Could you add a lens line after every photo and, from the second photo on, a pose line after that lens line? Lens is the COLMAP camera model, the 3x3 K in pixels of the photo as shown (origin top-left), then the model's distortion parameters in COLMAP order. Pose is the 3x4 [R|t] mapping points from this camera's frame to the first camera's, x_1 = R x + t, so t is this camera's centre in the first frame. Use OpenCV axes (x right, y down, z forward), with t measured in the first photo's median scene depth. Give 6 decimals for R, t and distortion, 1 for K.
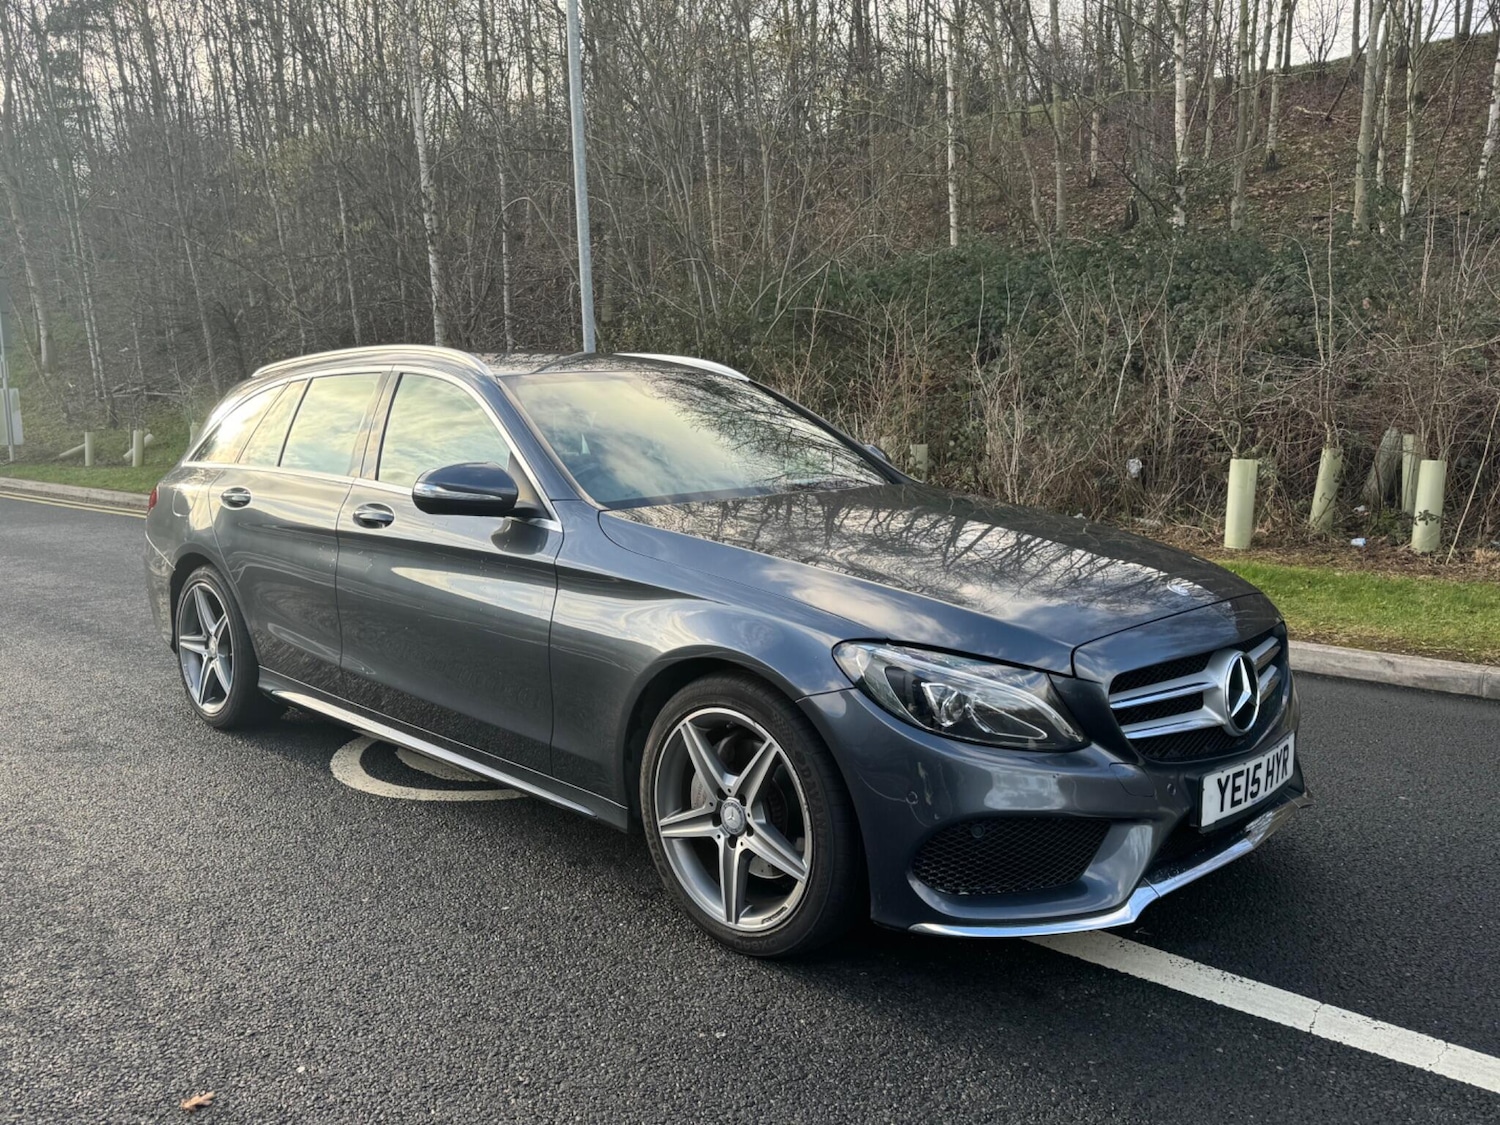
lens RADIAL K [[1047.5, 0, 750.0], [0, 1047.5, 562.5], [0, 0, 1]] dist [0.013537, -0.012718]
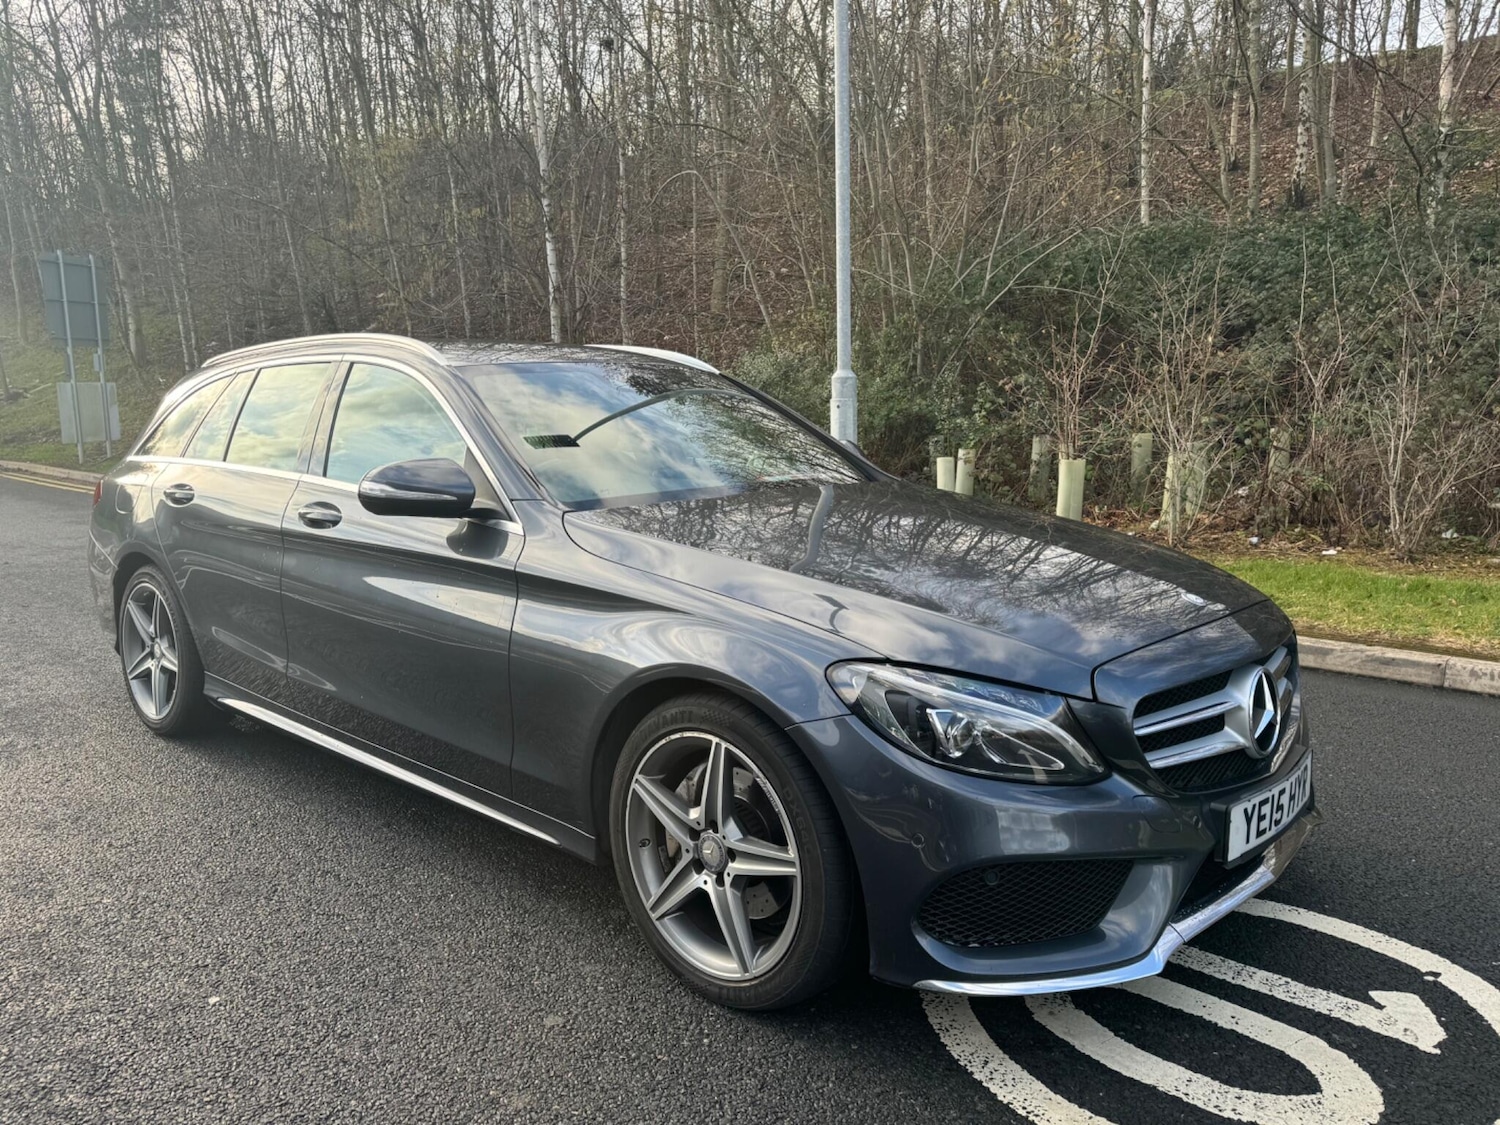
lens RADIAL K [[1047.5, 0, 750.0], [0, 1047.5, 562.5], [0, 0, 1]] dist [0.013537, -0.012718]
pose [[0.999485, -0.000639, 0.032071, -0.012974], [0.000493, 0.999990, 0.004550, -0.011955], [-0.032074, -0.004531, 0.999475, 0.098731]]
